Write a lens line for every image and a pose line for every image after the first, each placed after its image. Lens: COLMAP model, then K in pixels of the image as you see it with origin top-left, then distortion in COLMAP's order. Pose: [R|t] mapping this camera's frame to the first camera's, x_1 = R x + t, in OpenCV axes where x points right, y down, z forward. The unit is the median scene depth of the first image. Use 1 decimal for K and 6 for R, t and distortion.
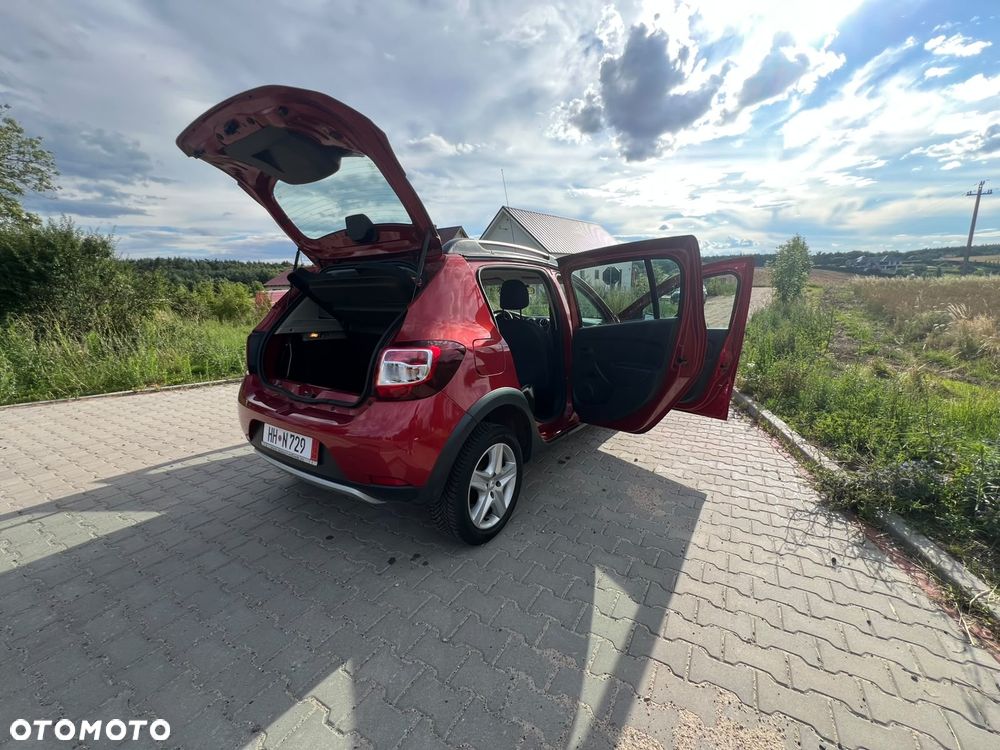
lens RADIAL K [[401.8, 0, 498.2], [0, 401.8, 368.9], [0, 0, 1]] dist [-0.001464, 0.000149]
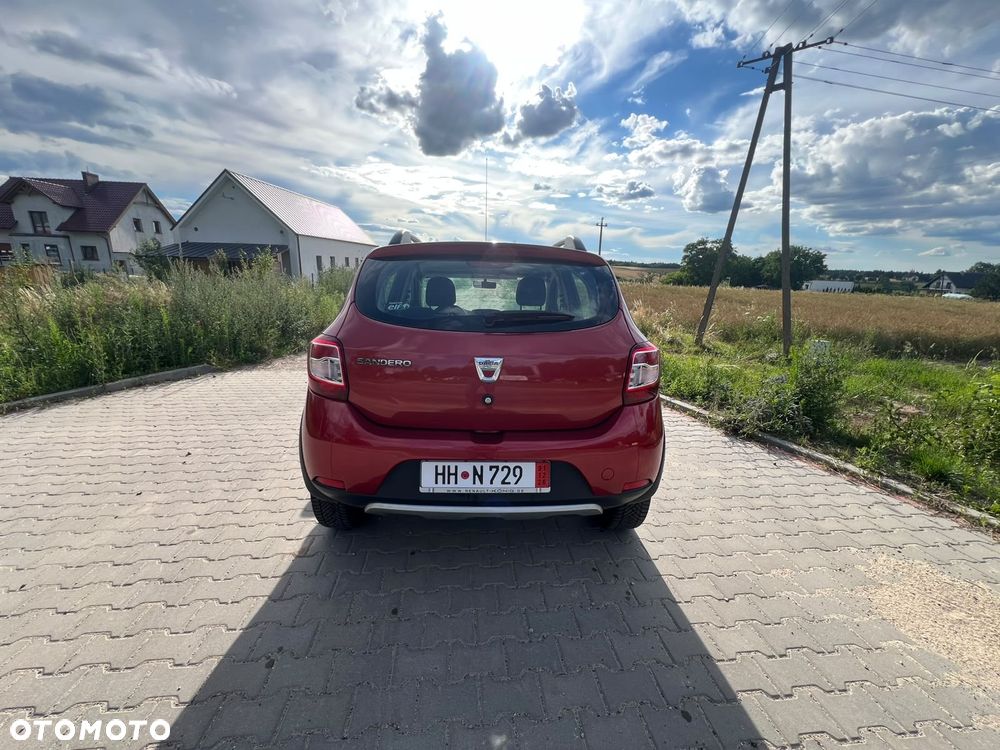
lens RADIAL K [[401.8, 0, 498.1], [0, 401.8, 369.4], [0, 0, 1]] dist [-0.001464, 0.000149]
pose [[0.802576, -0.088547, 0.589942, -0.877803], [0.072200, 0.996071, 0.051281, -0.062518], [-0.592164, 0.001436, 0.805816, 0.313475]]
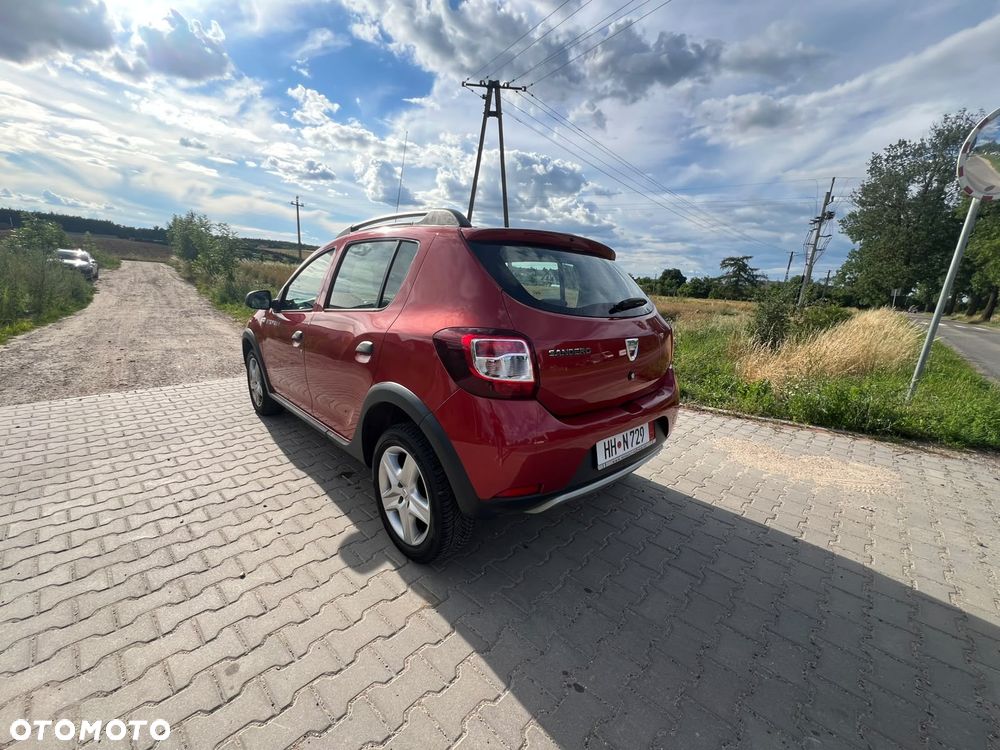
lens RADIAL K [[401.8, 0, 500.0], [0, 401.8, 368.7], [0, 0, 1]] dist [-0.001464, 0.000149]
pose [[0.216705, -0.178140, 0.959846, -1.330835], [0.125436, 0.980141, 0.153587, -0.148031], [-0.968145, 0.087116, 0.234747, 0.968993]]
